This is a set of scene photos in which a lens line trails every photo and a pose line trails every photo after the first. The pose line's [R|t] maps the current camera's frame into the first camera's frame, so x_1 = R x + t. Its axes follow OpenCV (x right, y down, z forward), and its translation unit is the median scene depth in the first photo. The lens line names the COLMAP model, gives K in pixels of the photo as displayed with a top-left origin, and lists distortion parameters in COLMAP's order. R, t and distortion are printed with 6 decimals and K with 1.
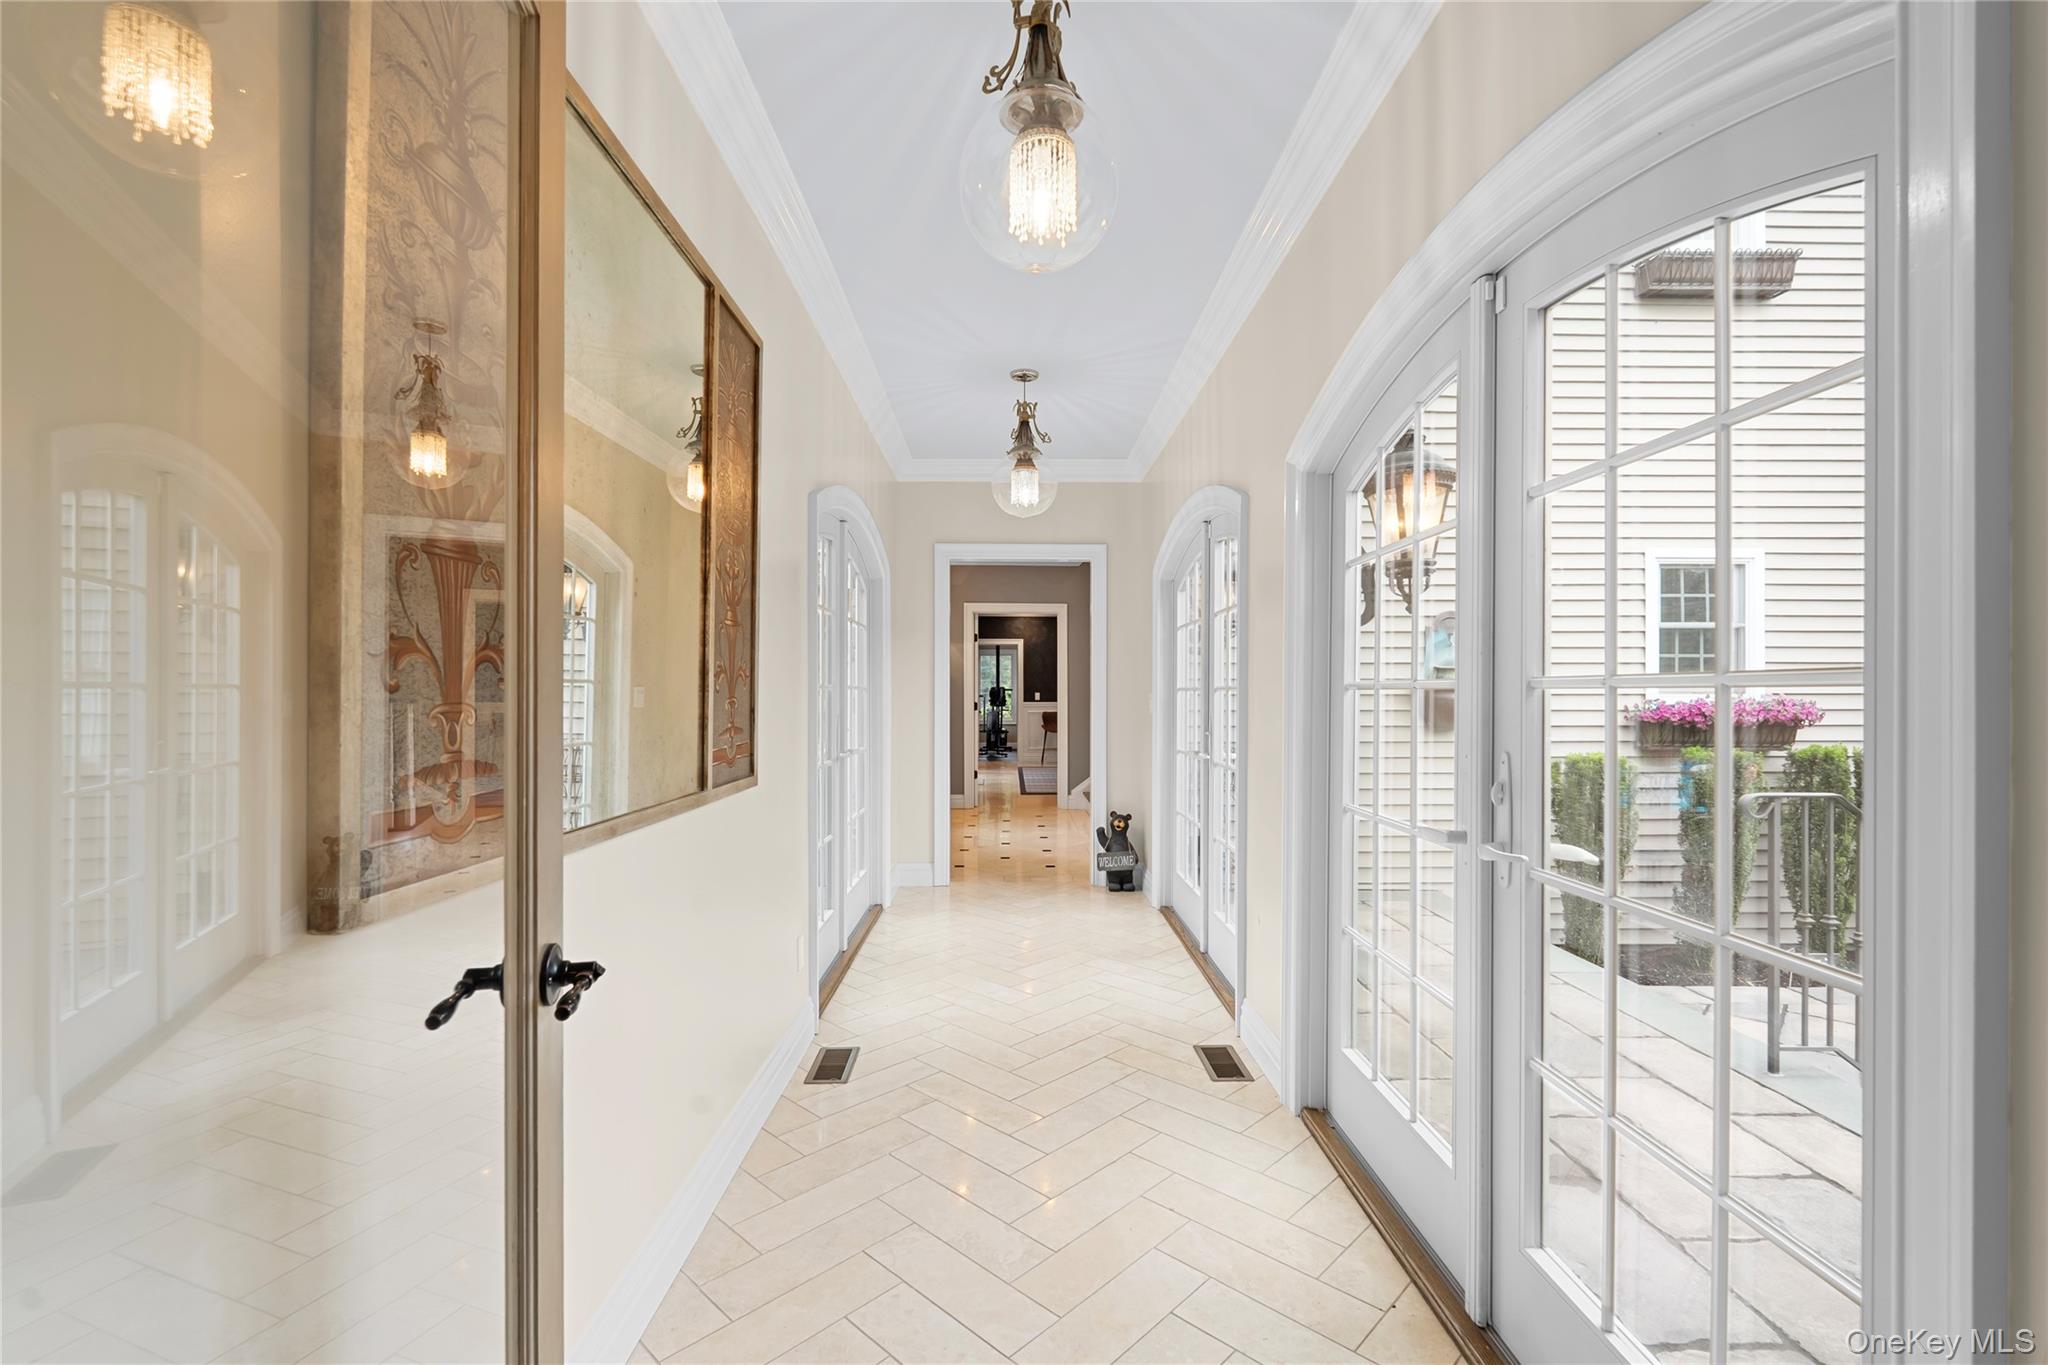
lens RADIAL K [[892.4, 0, 1023.4], [0, 892.4, 689.4], [0, 0, 1]] dist [-0.013636, -0.000146]
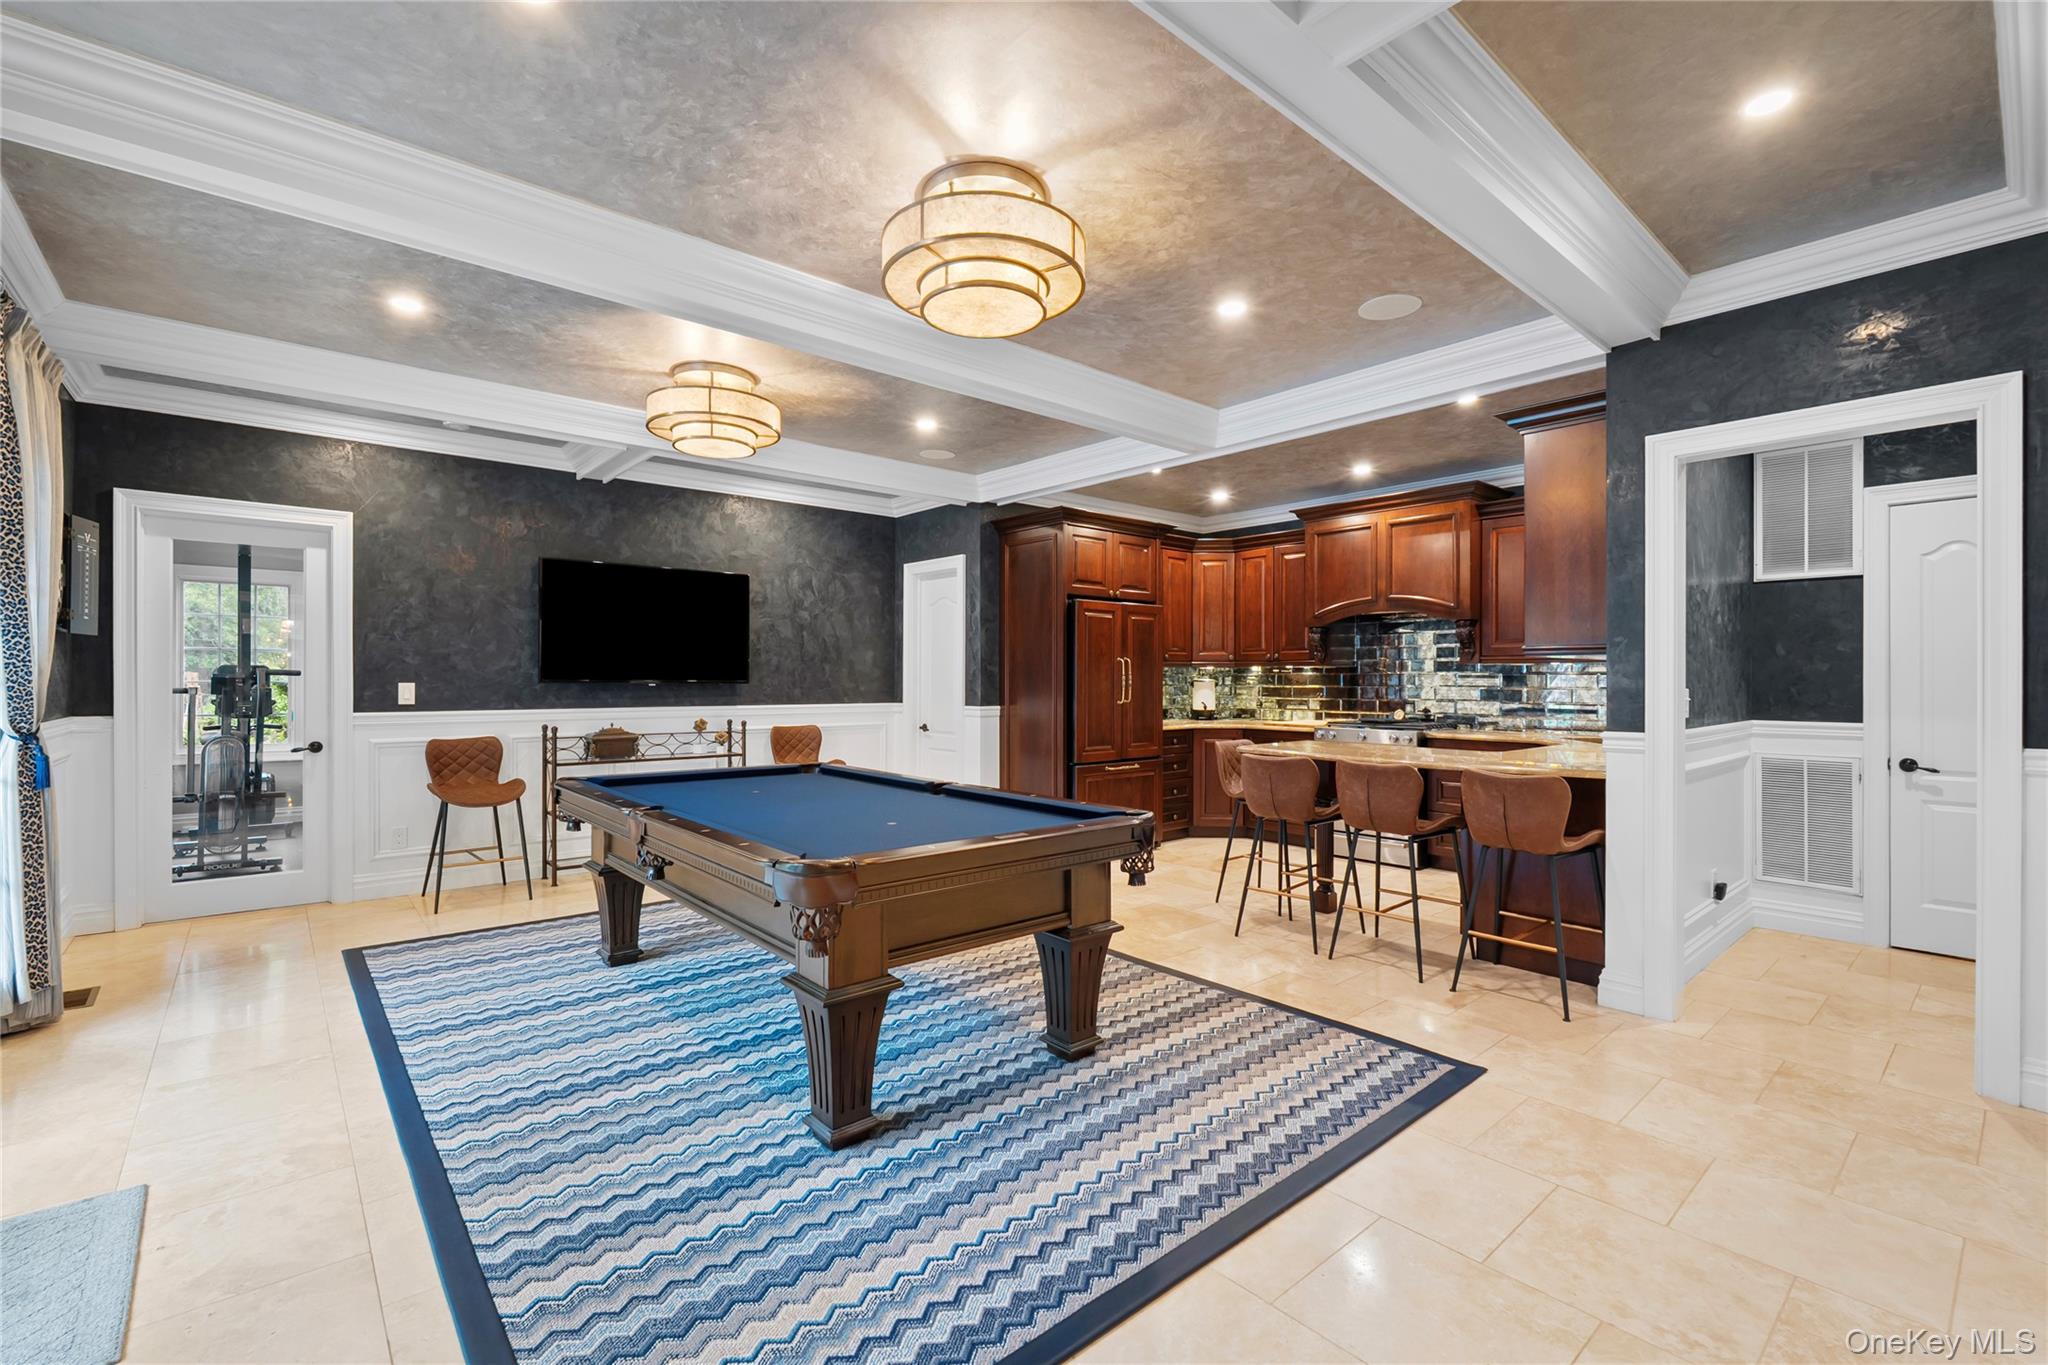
lens RADIAL K [[892.4, 0, 1023.4], [0, 892.4, 679.7], [0, 0, 1]] dist [-0.013636, -0.000146]
pose [[0.763640, -0.001480, 0.645641, -0.021039], [-0.001927, 0.999988, 0.004571, 0.000777], [-0.645639, -0.004735, 0.763628, 0.606237]]
